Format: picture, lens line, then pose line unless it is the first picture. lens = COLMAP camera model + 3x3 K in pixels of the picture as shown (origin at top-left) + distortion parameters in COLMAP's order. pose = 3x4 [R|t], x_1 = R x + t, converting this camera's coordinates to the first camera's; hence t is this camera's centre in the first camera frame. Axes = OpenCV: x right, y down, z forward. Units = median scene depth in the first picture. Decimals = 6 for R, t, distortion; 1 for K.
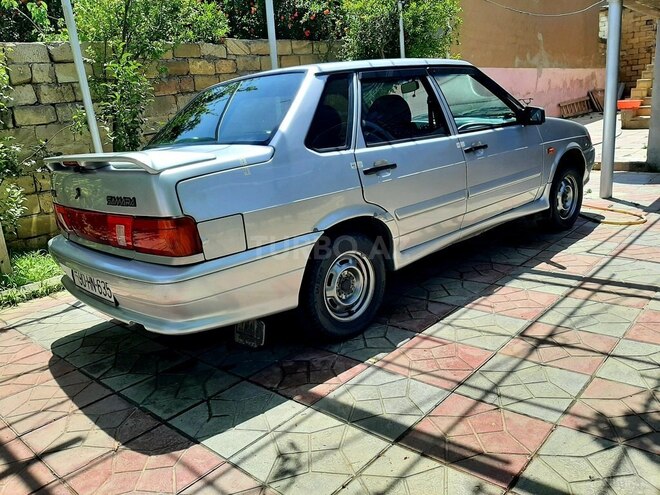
lens RADIAL K [[511.5, 0, 332.1], [0, 511.5, 251.9], [0, 0, 1]] dist [0.062536, -0.119009]
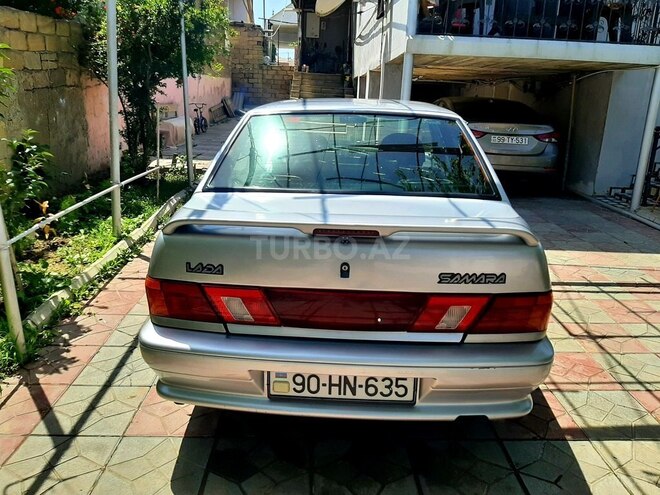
lens RADIAL K [[509.3, 0, 330.0], [0, 509.3, 247.5], [0, 0, 1]] dist [0.058279, -0.107596]
pose [[0.727281, -0.090430, 0.680356, -0.880684], [0.085950, 0.995479, 0.040436, -0.155461], [-0.680937, 0.029068, 0.731765, 0.421746]]
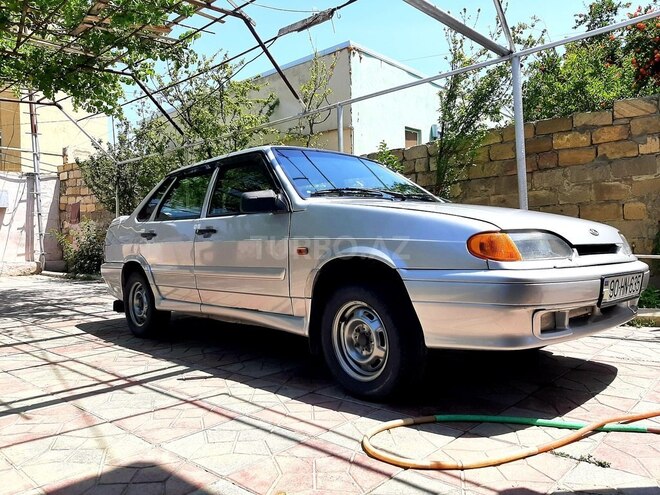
lens RADIAL K [[511.5, 0, 332.1], [0, 511.5, 251.9], [0, 0, 1]] dist [0.062536, -0.119009]
pose [[0.004869, 0.114281, -0.993437, 1.545838], [-0.239240, 0.964731, 0.109807, -0.392480], [0.970948, 0.237136, 0.032038, 1.422773]]
